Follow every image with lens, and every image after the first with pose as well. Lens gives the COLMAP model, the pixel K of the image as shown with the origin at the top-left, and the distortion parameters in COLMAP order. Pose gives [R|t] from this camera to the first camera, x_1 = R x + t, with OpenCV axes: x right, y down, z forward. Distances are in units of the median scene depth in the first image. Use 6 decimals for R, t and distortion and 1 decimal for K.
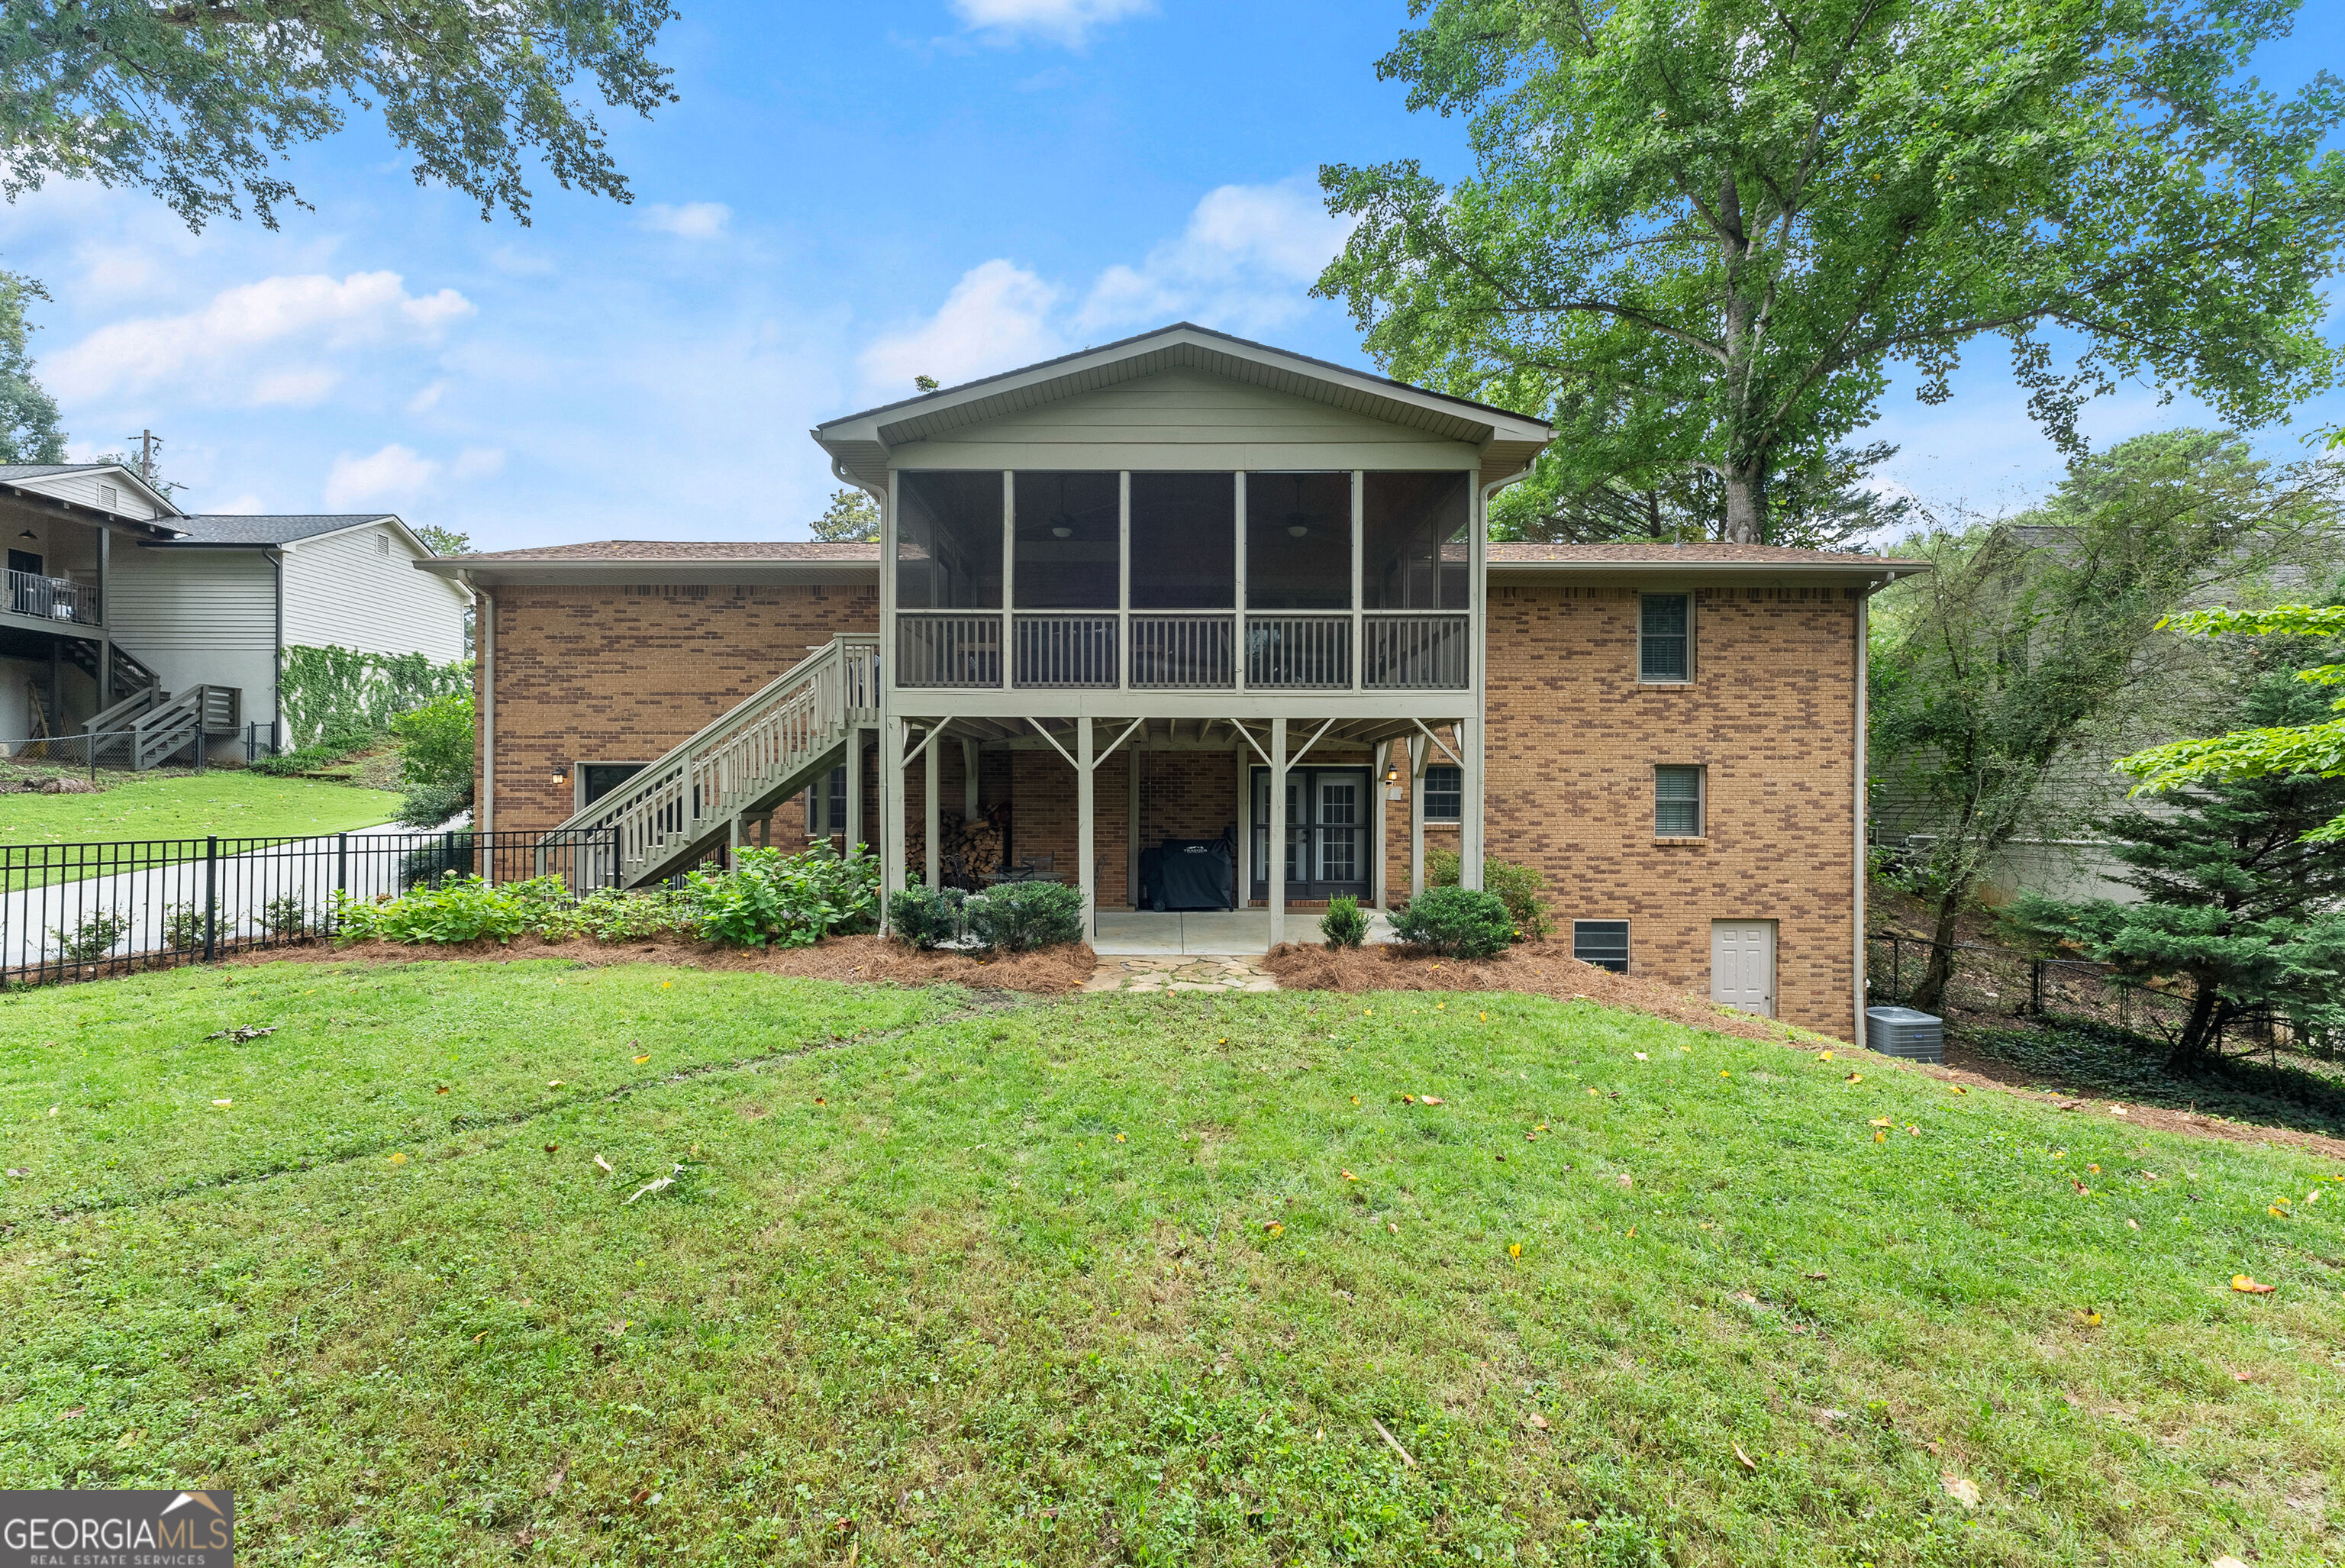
lens RADIAL K [[950.2, 0, 1160.3], [0, 950.2, 807.1], [0, 0, 1]] dist [0.000798, 0.000144]
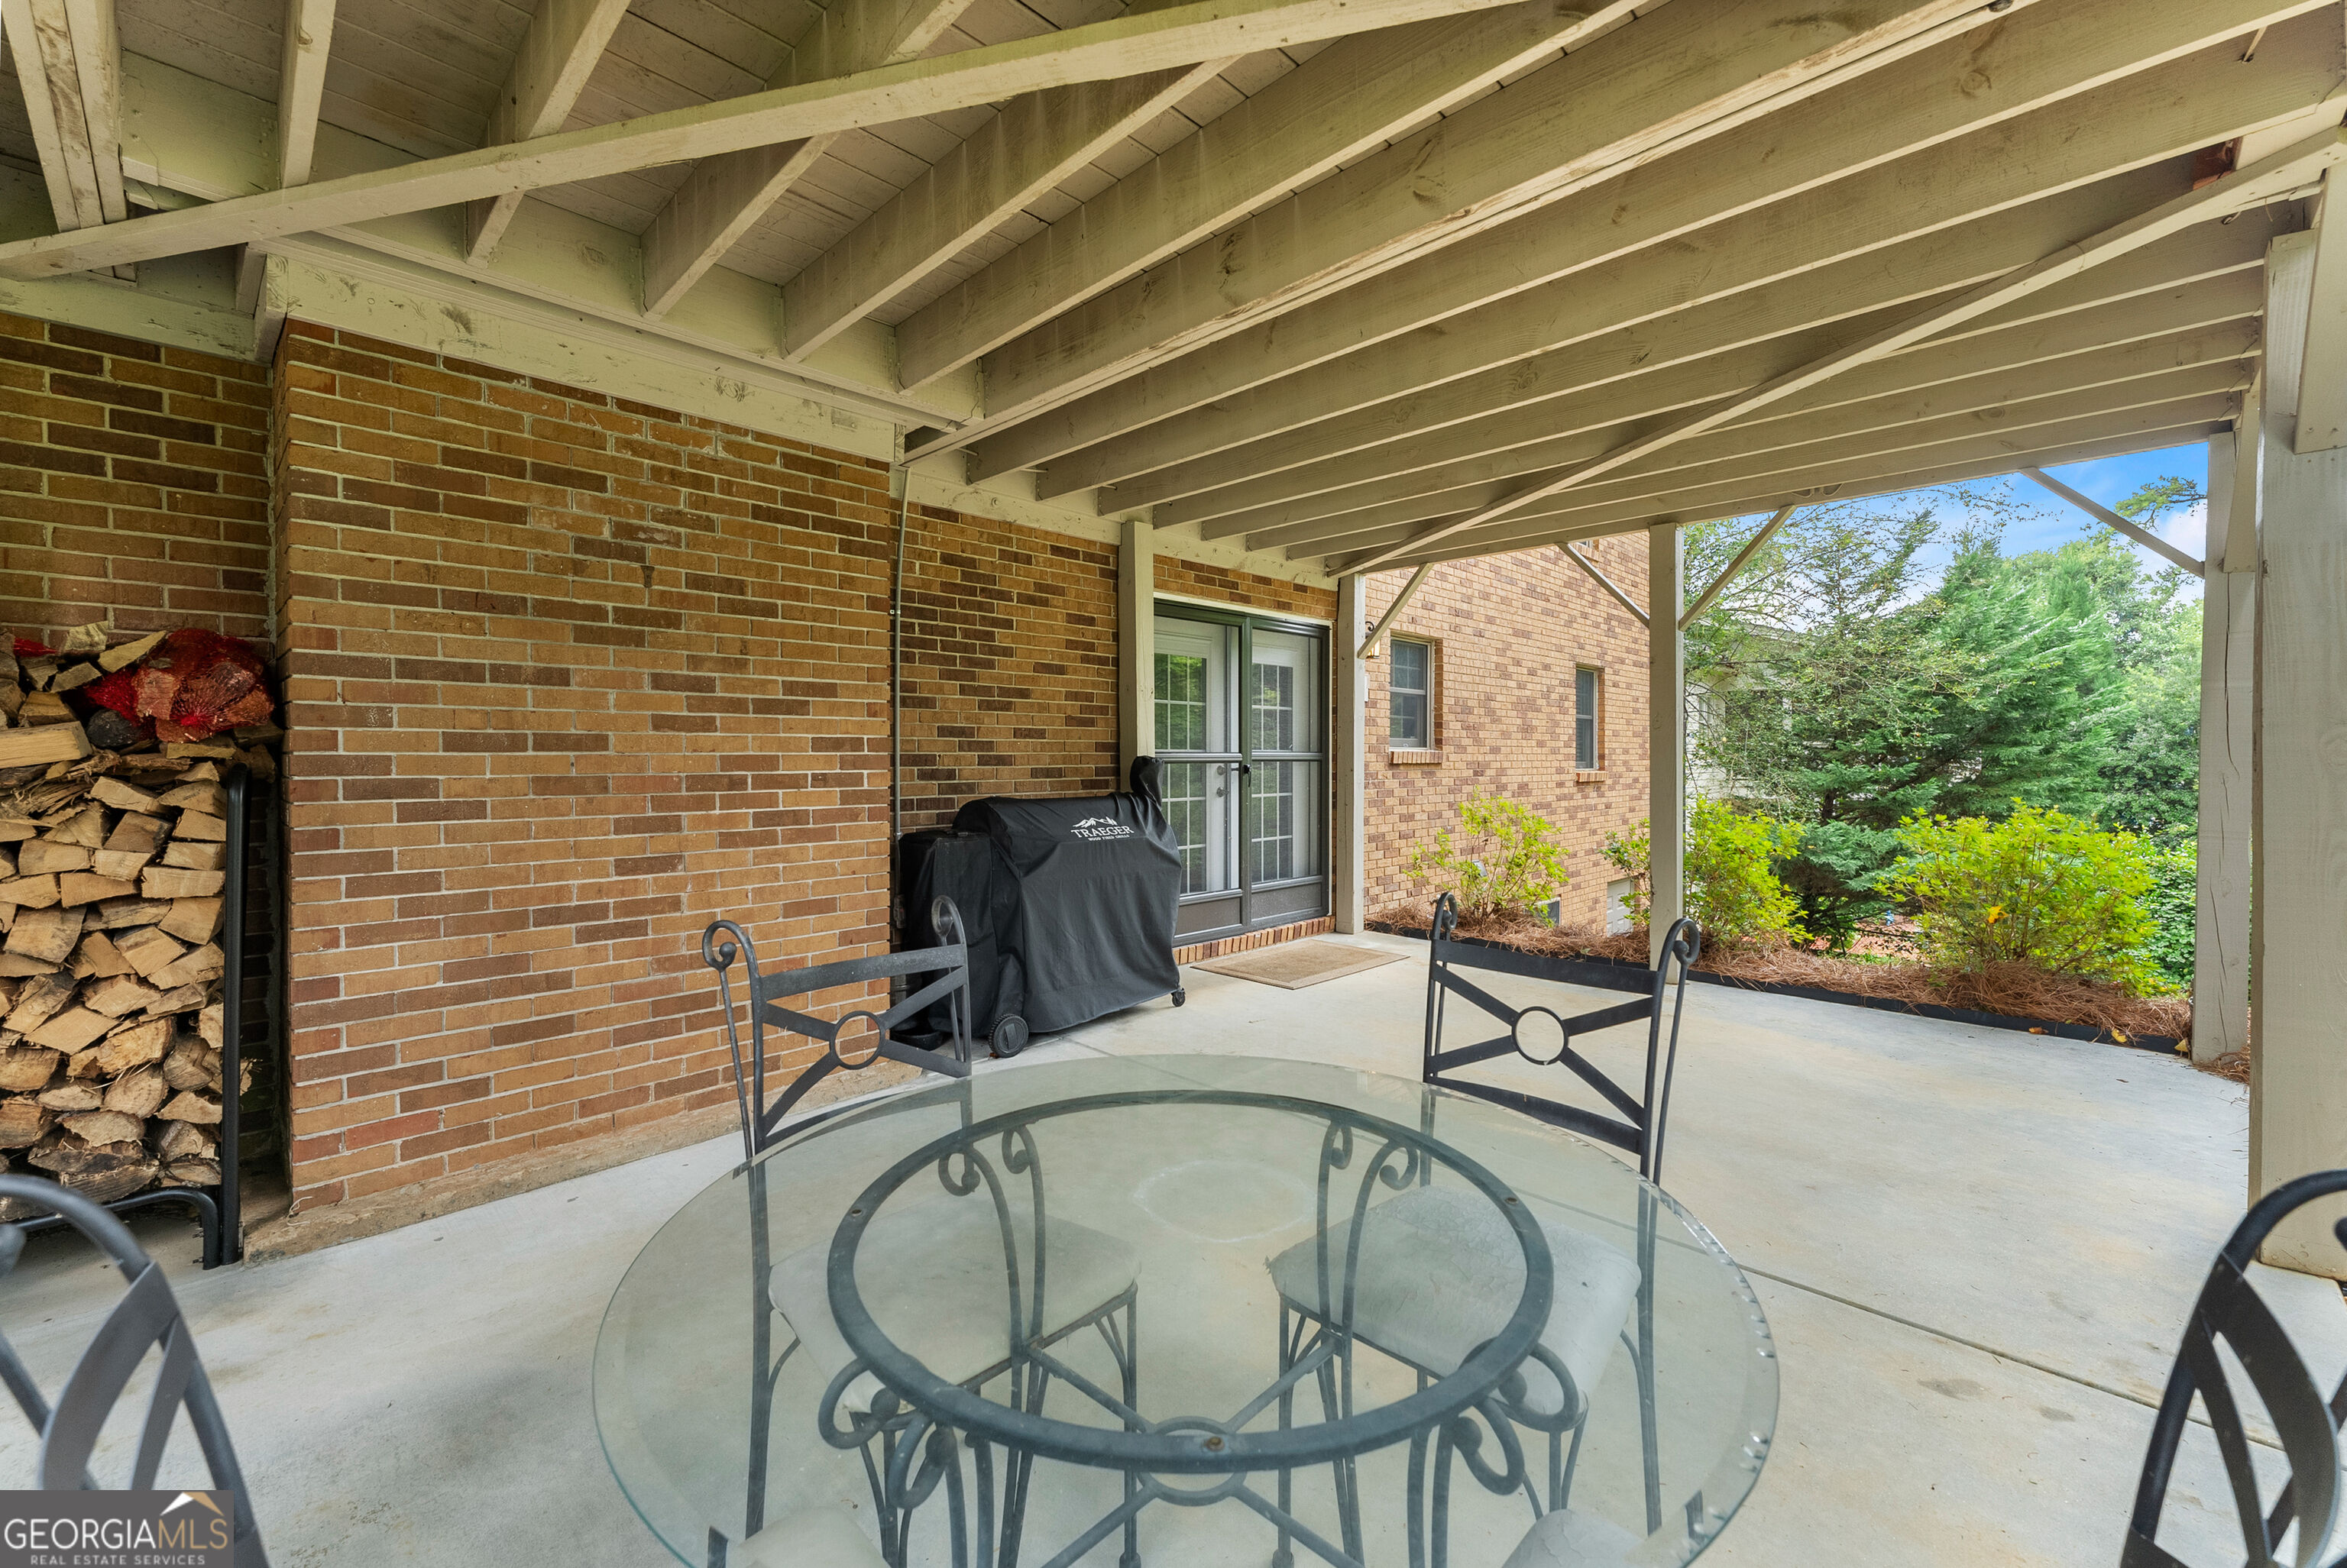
lens RADIAL K [[941.7, 0, 1166.7], [0, 941.7, 769.4], [0, 0, 1]] dist [0.000040, -0.000379]
pose [[0.692411, -0.014578, 0.721356, -0.165596], [0.010949, 0.999893, 0.009697, 0.021196], [-0.721420, 0.001184, 0.692496, 0.740638]]
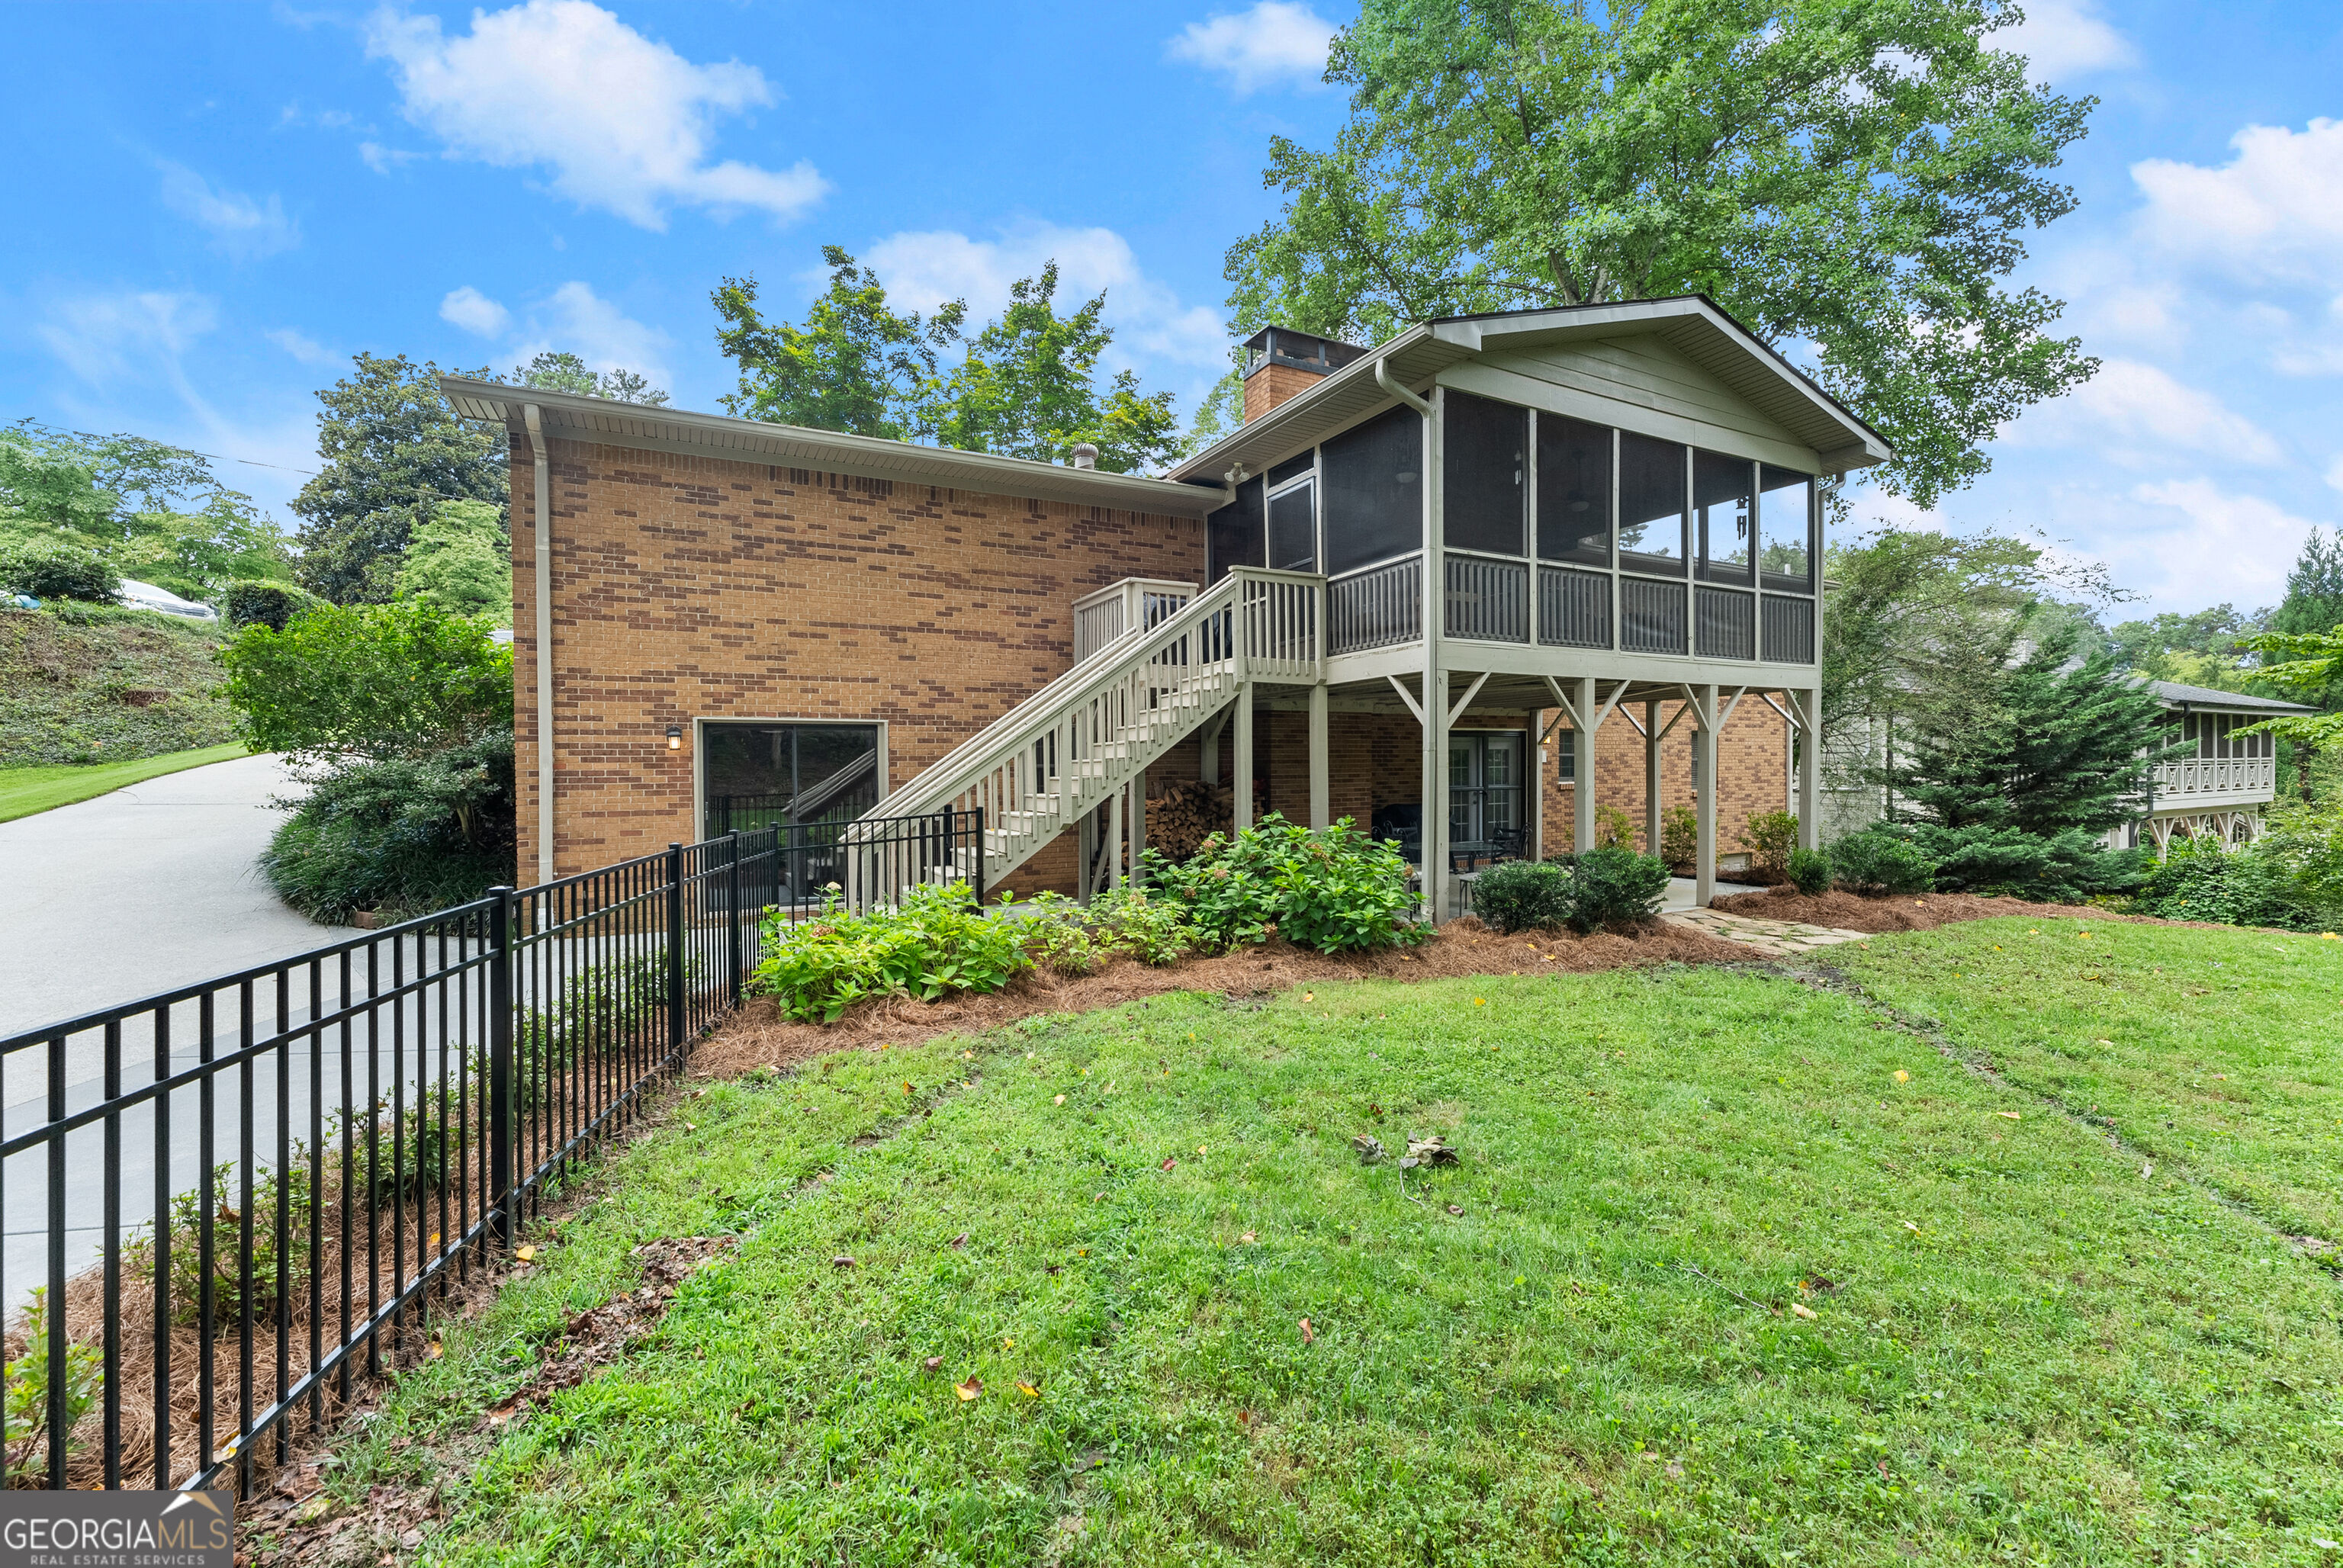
lens RADIAL K [[940.2, 0, 1164.7], [0, 940.2, 769.4], [0, 0, 1]] dist [0.000040, -0.000379]
pose [[0.883514, -0.013311, 0.468217, -0.635602], [0.014234, 0.999897, 0.001566, -0.007020], [-0.468189, 0.005281, 0.883612, 0.254231]]
